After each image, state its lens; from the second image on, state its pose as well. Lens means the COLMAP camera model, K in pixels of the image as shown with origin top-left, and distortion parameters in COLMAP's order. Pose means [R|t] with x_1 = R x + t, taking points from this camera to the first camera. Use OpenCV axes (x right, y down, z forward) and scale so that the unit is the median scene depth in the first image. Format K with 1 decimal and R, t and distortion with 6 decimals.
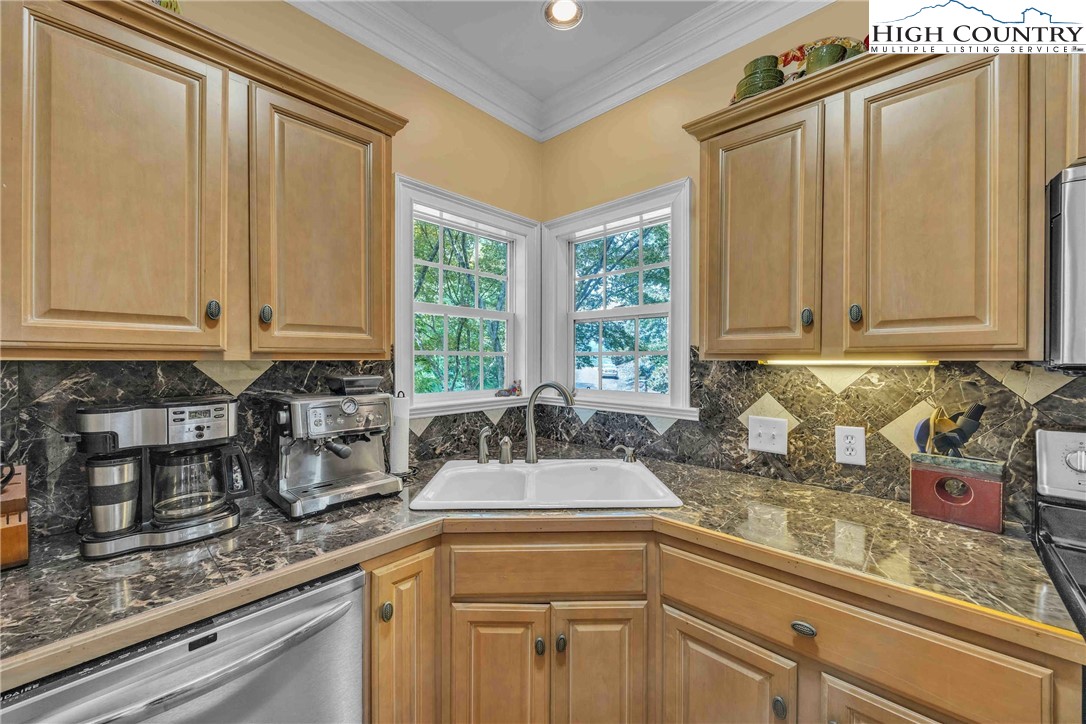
lens RADIAL K [[414.5, 0, 543.1], [0, 414.5, 362.2], [0, 0, 1]] dist [-0.002289, 0.000070]
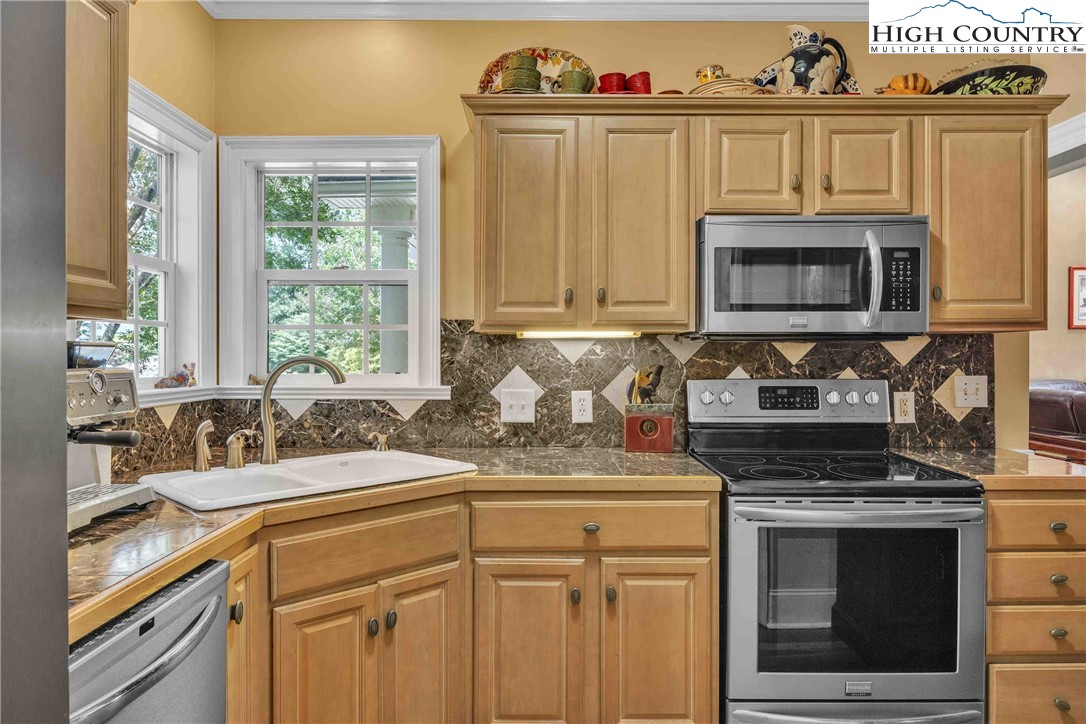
lens RADIAL K [[675.6, 0, 549.4], [0, 675.6, 359.4], [0, 0, 1]] dist [-0.005115, -0.000999]
pose [[0.729322, -0.004917, 0.684153, -0.689937], [0.005380, 0.999984, 0.001452, 0.069101], [-0.684150, 0.002622, 0.729337, -0.359520]]
